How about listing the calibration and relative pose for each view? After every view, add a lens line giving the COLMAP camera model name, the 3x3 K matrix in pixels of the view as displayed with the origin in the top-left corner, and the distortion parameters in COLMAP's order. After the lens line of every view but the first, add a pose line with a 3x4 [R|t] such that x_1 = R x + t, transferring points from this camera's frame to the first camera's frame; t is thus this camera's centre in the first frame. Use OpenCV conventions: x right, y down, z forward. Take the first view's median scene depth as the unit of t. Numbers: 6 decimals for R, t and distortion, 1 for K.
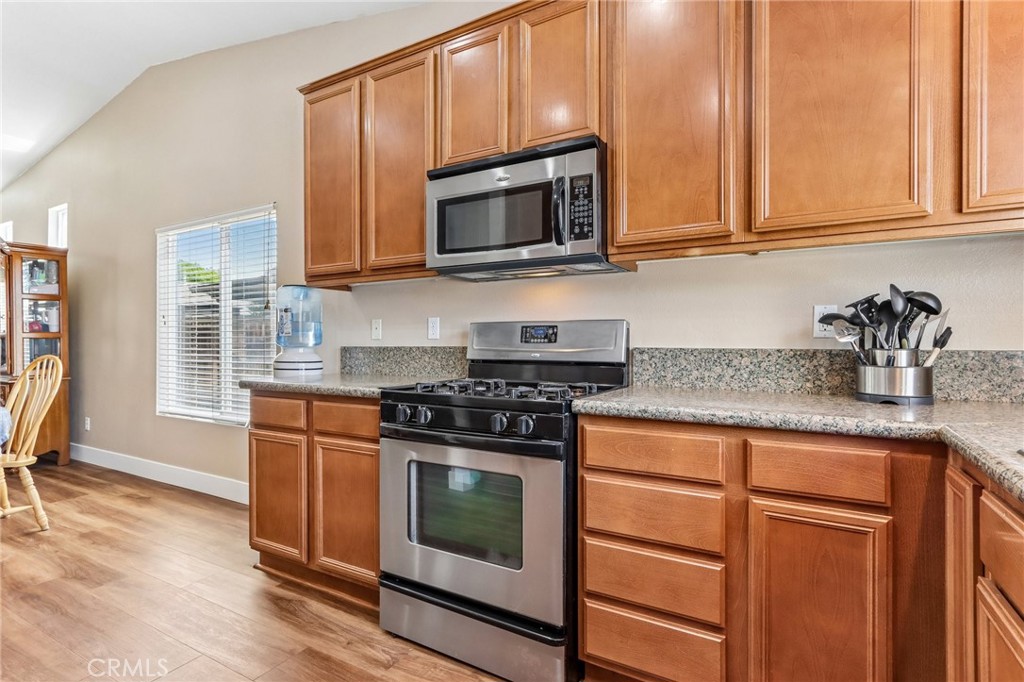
lens RADIAL K [[511.2, 0, 512.0], [0, 511.2, 341.0], [0, 0, 1]] dist [-0.002109, -0.000344]
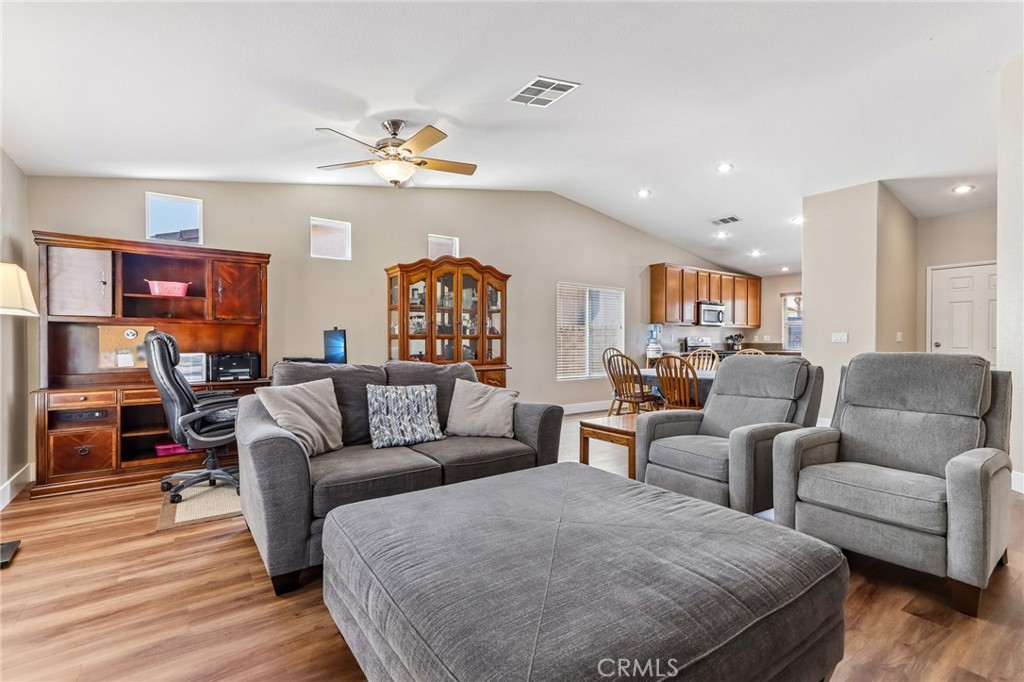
lens RADIAL K [[466.0, 0, 503.0], [0, 466.0, 346.8], [0, 0, 1]] dist [0.002684, 0.000385]
pose [[0.420090, -0.008756, 0.907440, -3.976227], [-0.001124, 0.999948, 0.010169, 0.004793], [-0.907482, -0.005292, 0.420058, 0.789076]]
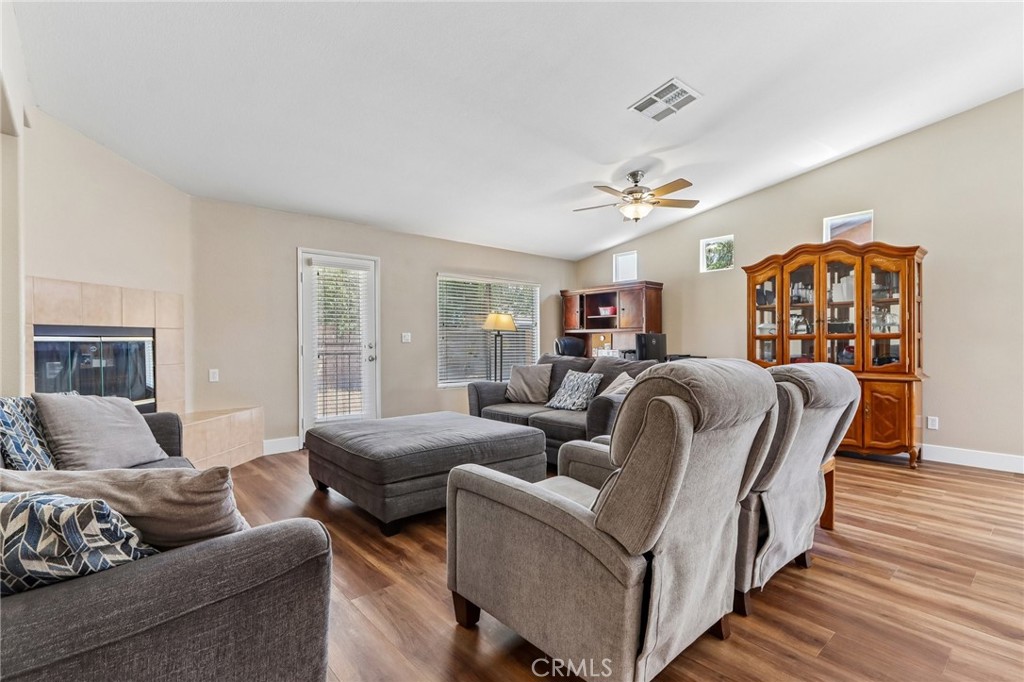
lens RADIAL K [[466.0, 0, 503.0], [0, 466.0, 346.8], [0, 0, 1]] dist [0.002684, 0.000385]
pose [[0.945072, 0.007263, -0.326782, -2.605880], [-0.004792, 0.999954, 0.008367, 0.010978], [0.326828, -0.006341, 0.945063, -0.318776]]
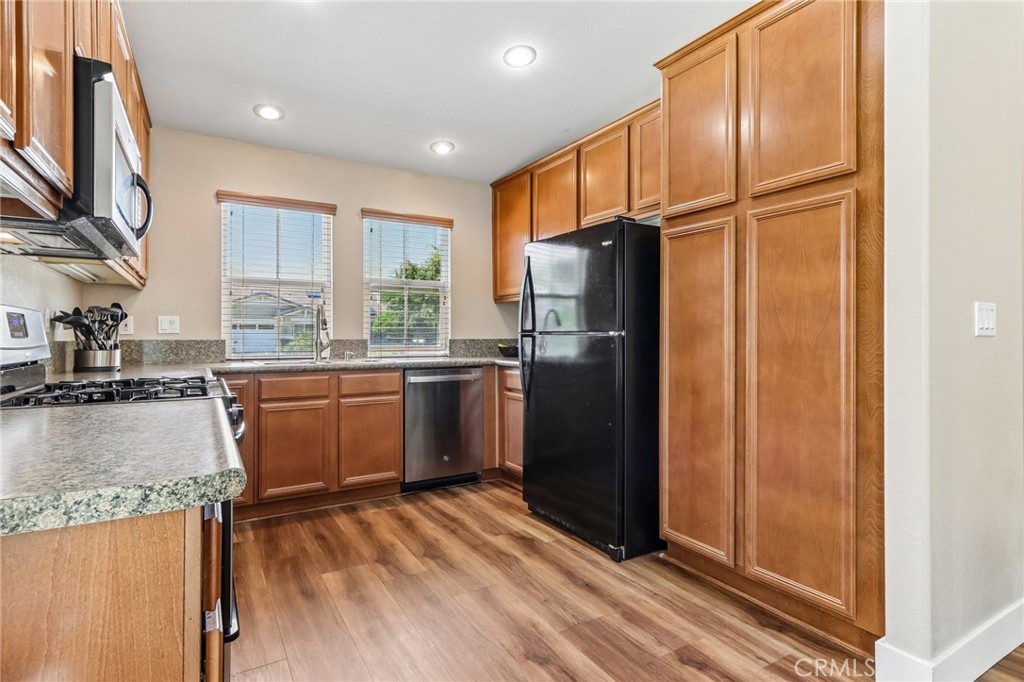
lens RADIAL K [[515.0, 0, 509.5], [0, 515.0, 333.0], [0, 0, 1]] dist [-0.001753, -0.000610]
pose [[-0.874526, 0.006537, 0.484935, -0.819522], [0.004868, 0.999977, -0.004700, 0.003695], [-0.484954, -0.001749, -0.874538, 1.182756]]
